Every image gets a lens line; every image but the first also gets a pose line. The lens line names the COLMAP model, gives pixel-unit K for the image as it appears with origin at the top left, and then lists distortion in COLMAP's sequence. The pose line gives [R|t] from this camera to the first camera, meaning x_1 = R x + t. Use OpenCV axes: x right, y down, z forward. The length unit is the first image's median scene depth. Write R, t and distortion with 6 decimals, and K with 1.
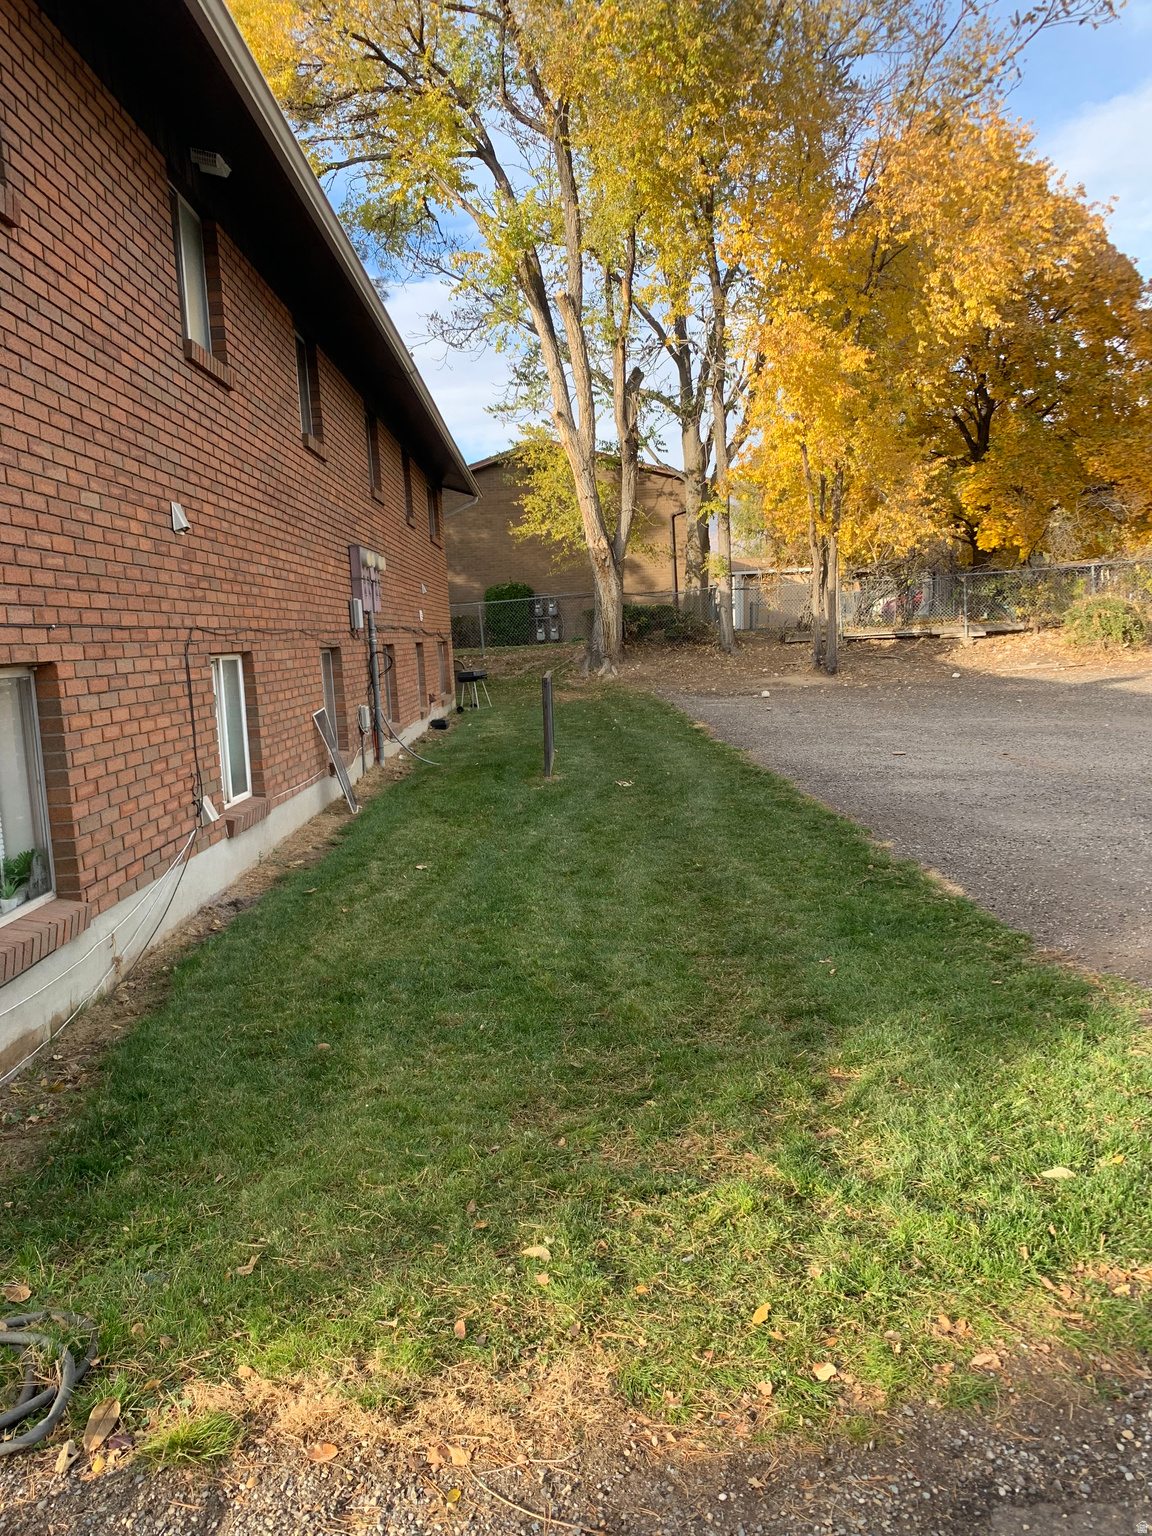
lens RADIAL K [[1175.6, 0, 576.0], [0, 1175.6, 768.0], [0, 0, 1]] dist [0.037507, -0.034482]
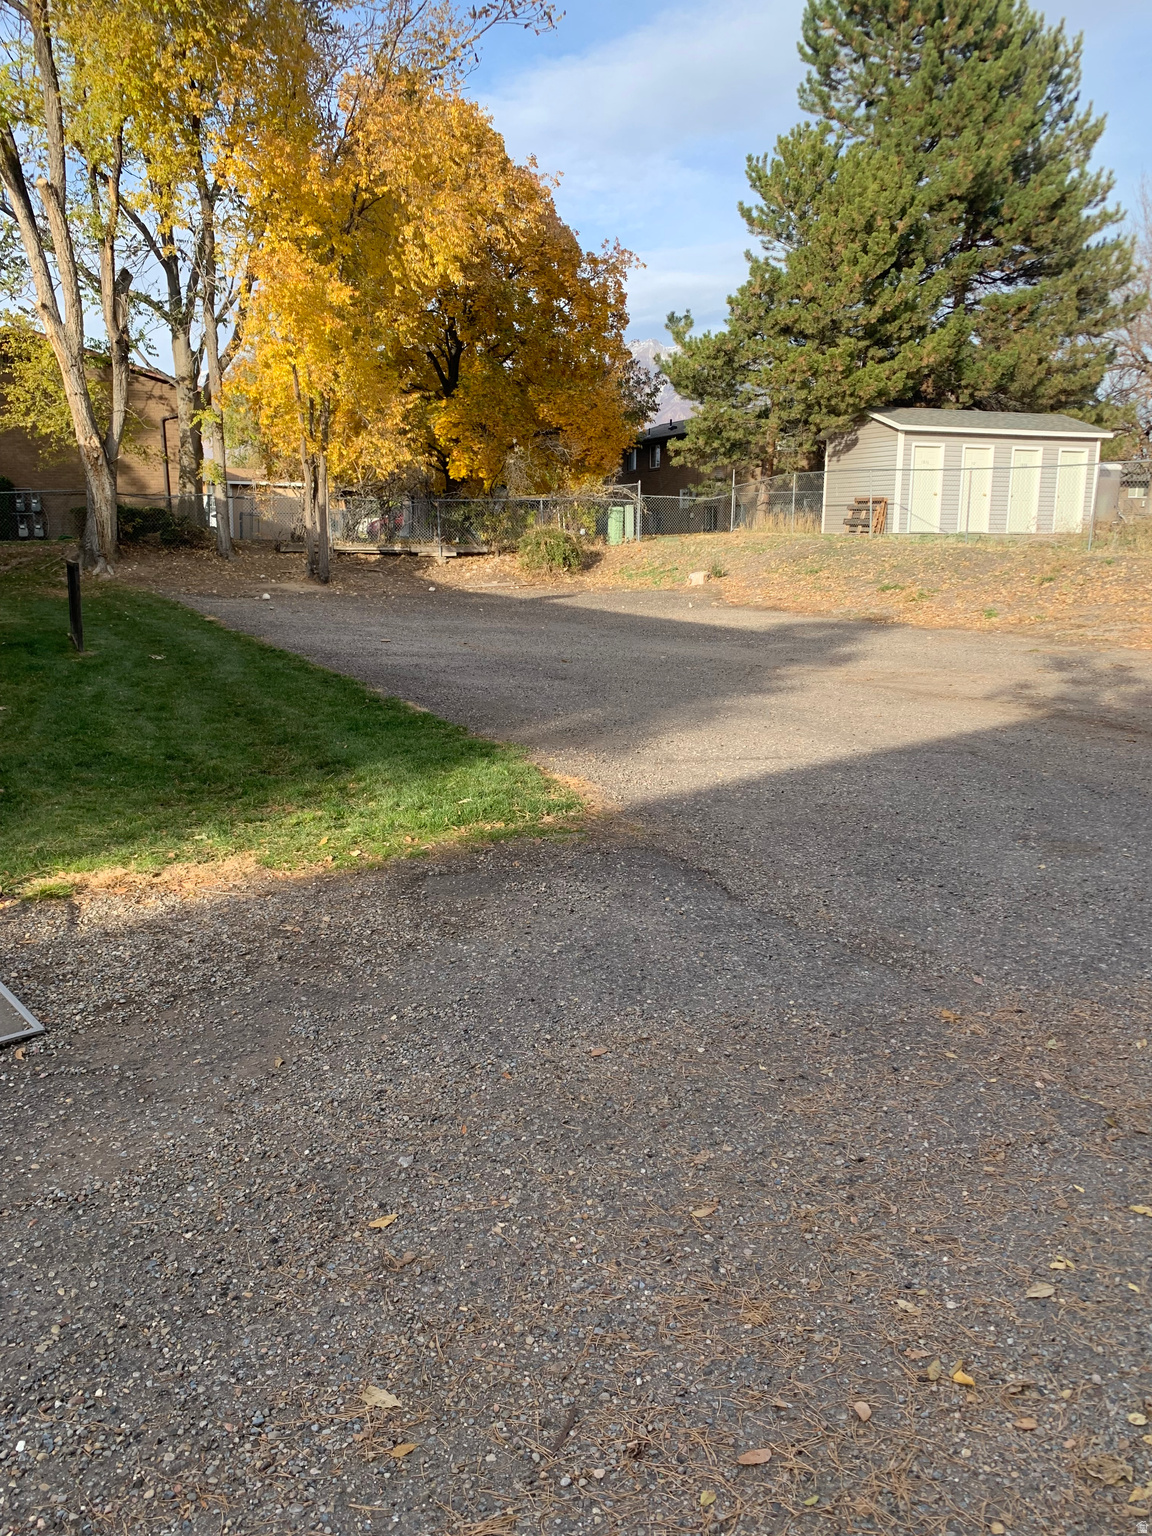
lens RADIAL K [[1175.6, 0, 565.9], [0, 1175.6, 776.3], [0, 0, 1]] dist [0.036793, -0.031700]
pose [[0.912457, -0.028106, 0.408205, -0.030330], [-0.002335, 0.997264, 0.073885, 0.018818], [-0.409165, -0.068370, 0.909895, -0.106761]]
